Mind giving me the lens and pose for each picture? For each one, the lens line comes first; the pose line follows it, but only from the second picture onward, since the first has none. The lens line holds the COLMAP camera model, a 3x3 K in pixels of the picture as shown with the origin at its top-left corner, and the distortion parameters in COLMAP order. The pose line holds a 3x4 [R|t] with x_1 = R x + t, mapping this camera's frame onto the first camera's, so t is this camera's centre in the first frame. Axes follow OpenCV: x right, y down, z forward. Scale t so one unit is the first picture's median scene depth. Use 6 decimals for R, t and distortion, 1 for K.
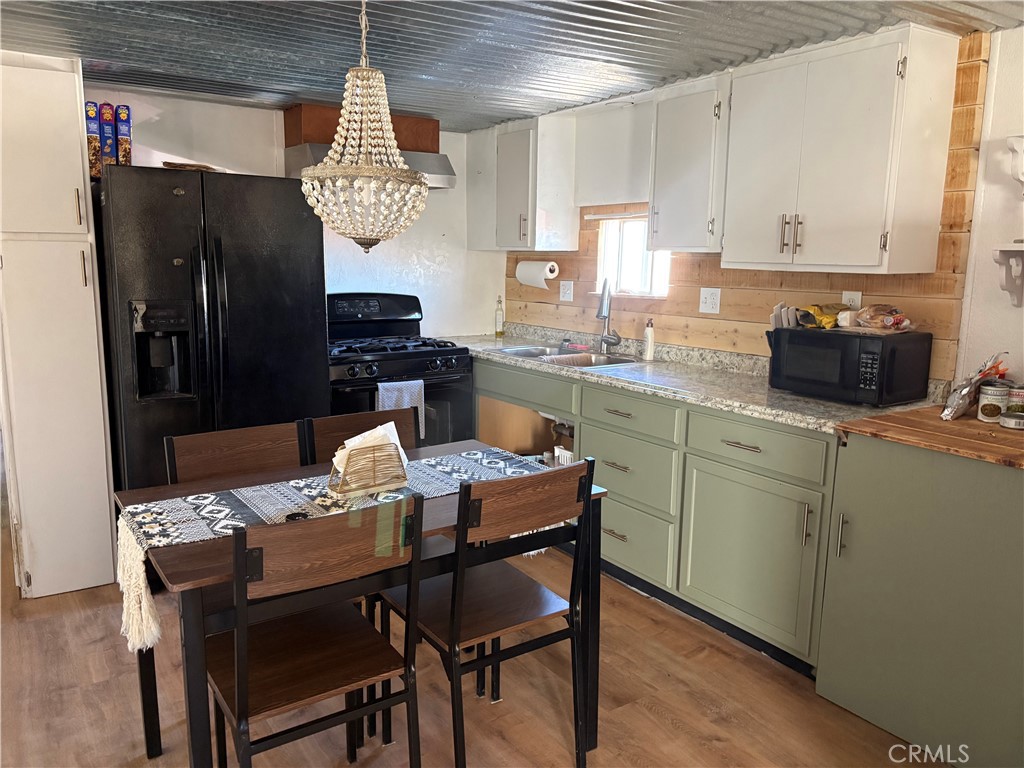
lens RADIAL K [[778.4, 0, 511.3], [0, 778.4, 383.5], [0, 0, 1]] dist [0.040578, -0.003311]
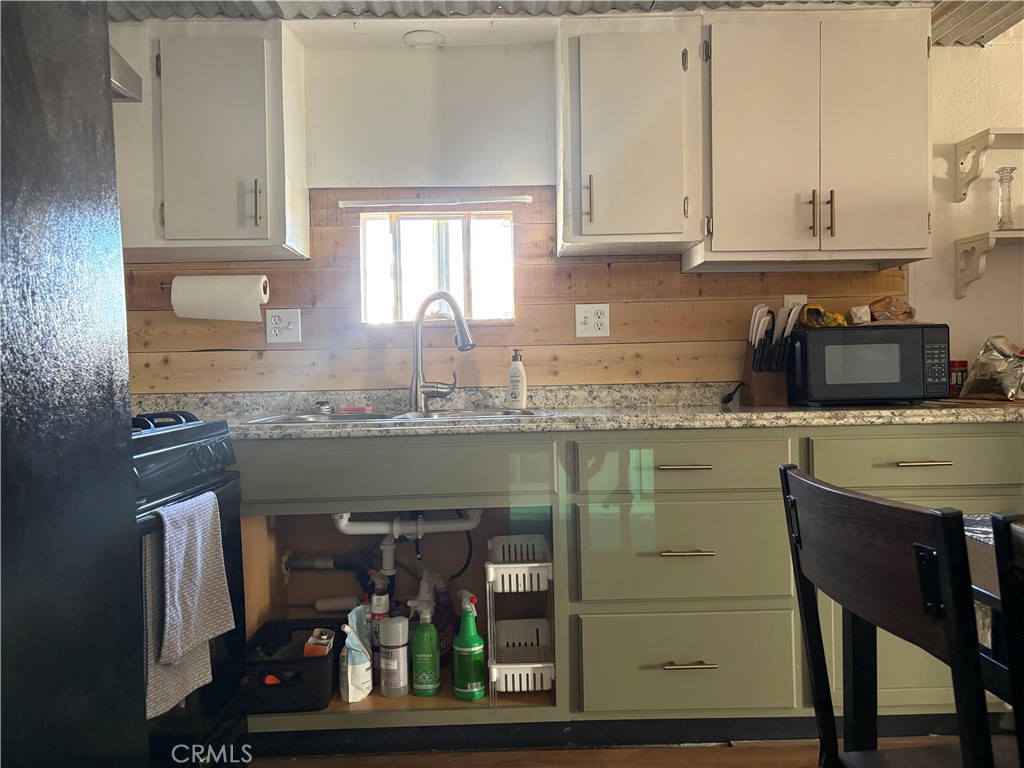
lens RADIAL K [[778.4, 0, 511.7], [0, 778.4, 383.0], [0, 0, 1]] dist [0.040578, -0.003311]
pose [[0.518639, -0.033885, 0.854322, -0.443333], [0.167157, 0.983951, -0.062450, -0.013138], [-0.838494, 0.175195, 0.515979, 0.710685]]
